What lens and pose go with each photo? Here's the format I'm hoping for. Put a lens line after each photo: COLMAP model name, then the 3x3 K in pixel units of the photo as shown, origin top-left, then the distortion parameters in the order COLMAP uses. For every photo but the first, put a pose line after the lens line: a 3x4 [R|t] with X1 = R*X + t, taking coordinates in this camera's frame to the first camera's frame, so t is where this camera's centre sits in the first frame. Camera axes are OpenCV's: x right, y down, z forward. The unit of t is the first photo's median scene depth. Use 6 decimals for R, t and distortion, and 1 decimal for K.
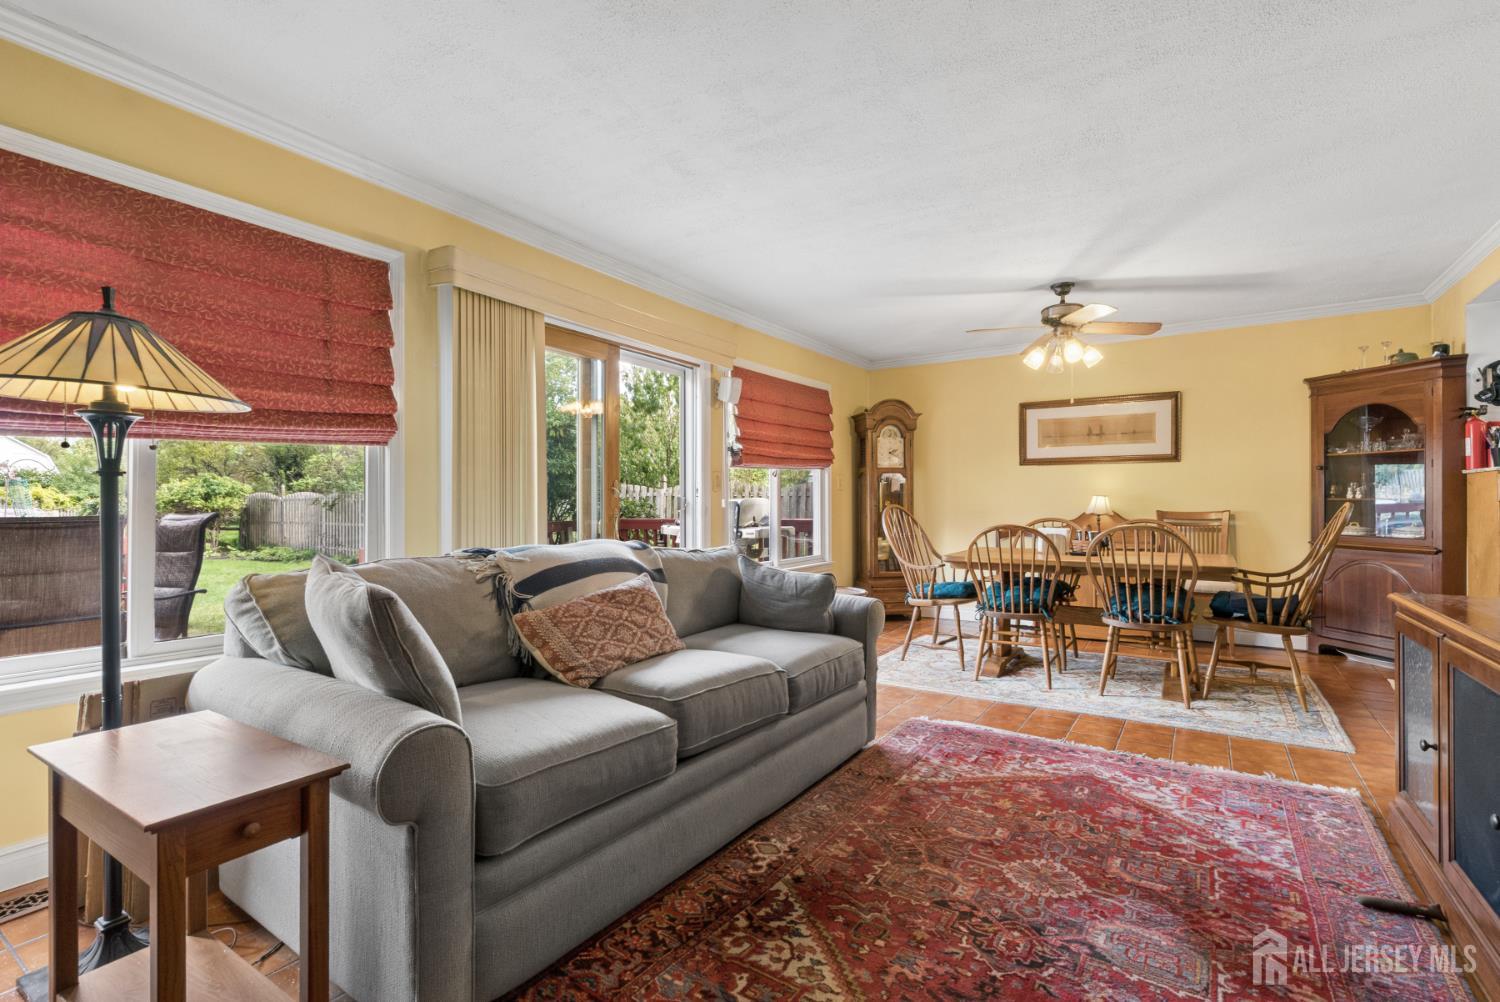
lens RADIAL K [[688.9, 0, 748.9], [0, 688.9, 506.4], [0, 0, 1]] dist [-0.005682, 0.000202]
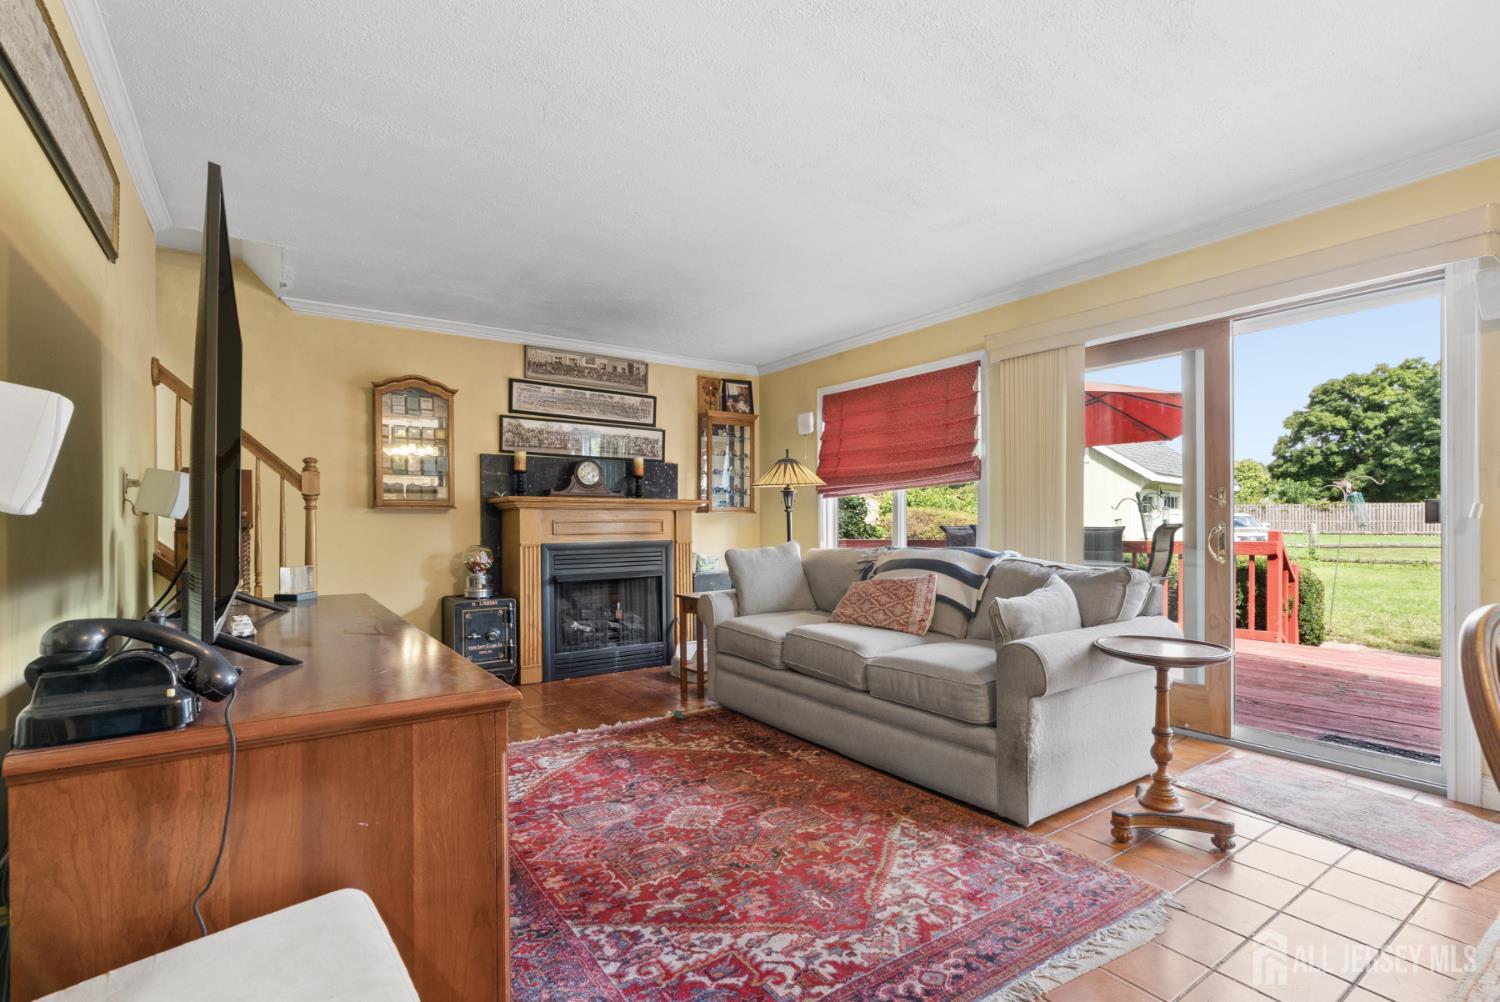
lens RADIAL K [[688.9, 0, 754.9], [0, 688.9, 526.2], [0, 0, 1]] dist [-0.005682, 0.000202]
pose [[-0.361565, 0.013812, -0.932244, 1.312486], [0.012378, 0.999873, 0.010013, -0.008378], [0.932265, -0.007919, -0.361690, 1.311150]]
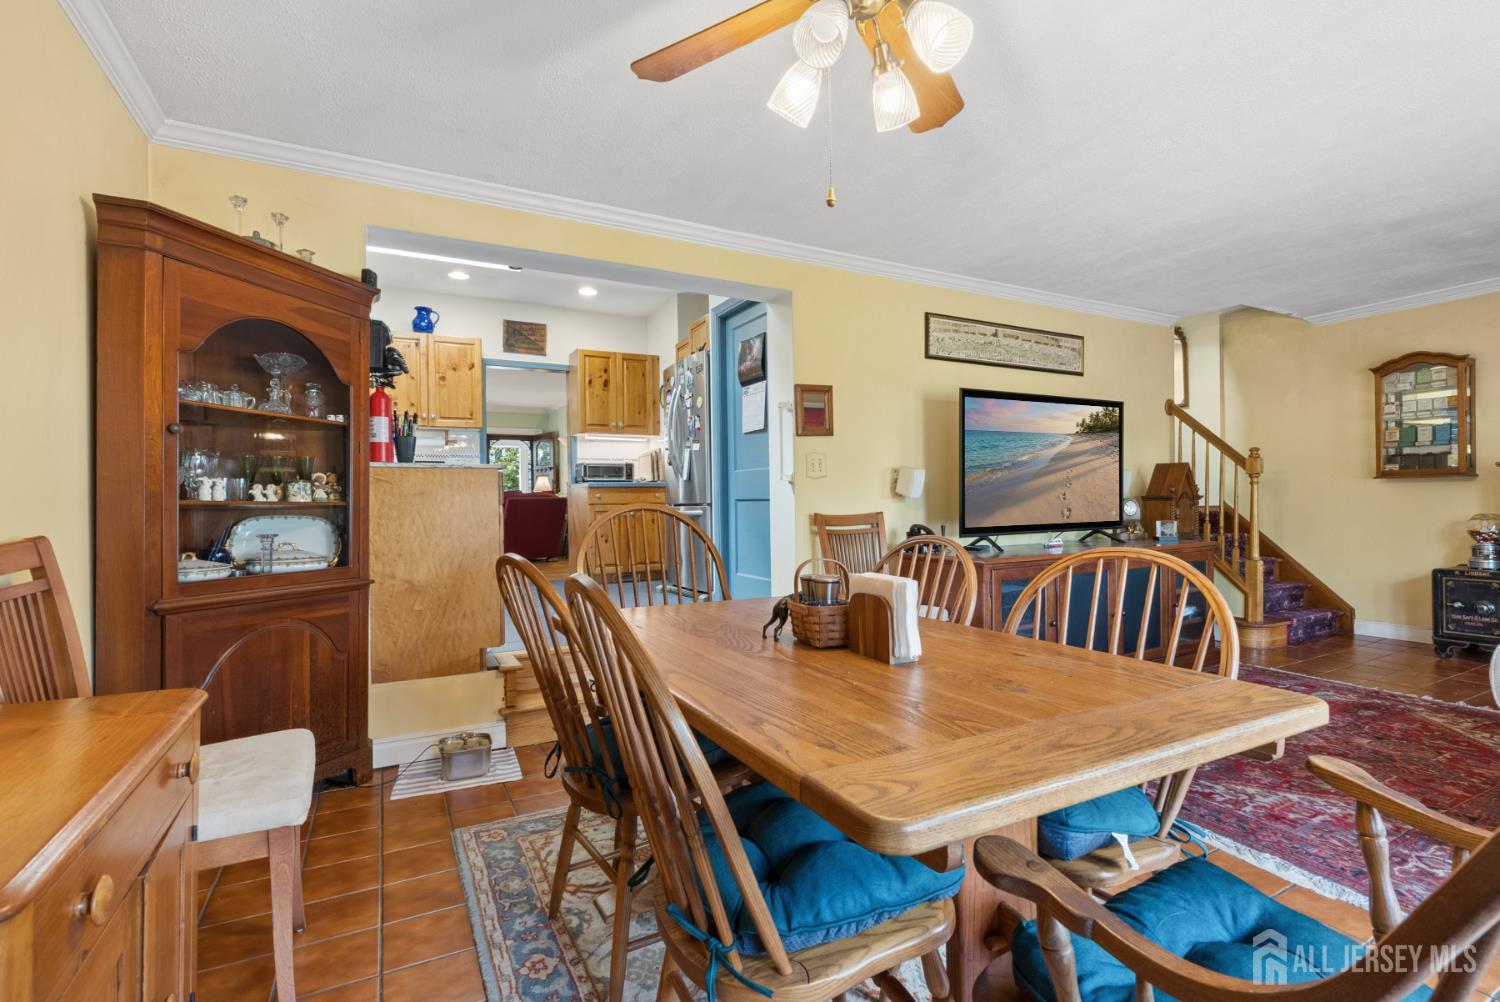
lens RADIAL K [[688.9, 0, 751.9], [0, 688.9, 498.3], [0, 0, 1]] dist [-0.005682, 0.000202]
pose [[-0.880512, 0.024319, 0.473399, 0.634263], [0.020024, 0.999700, -0.014112, 0.001664], [-0.473600, -0.002947, -0.880735, 2.449946]]
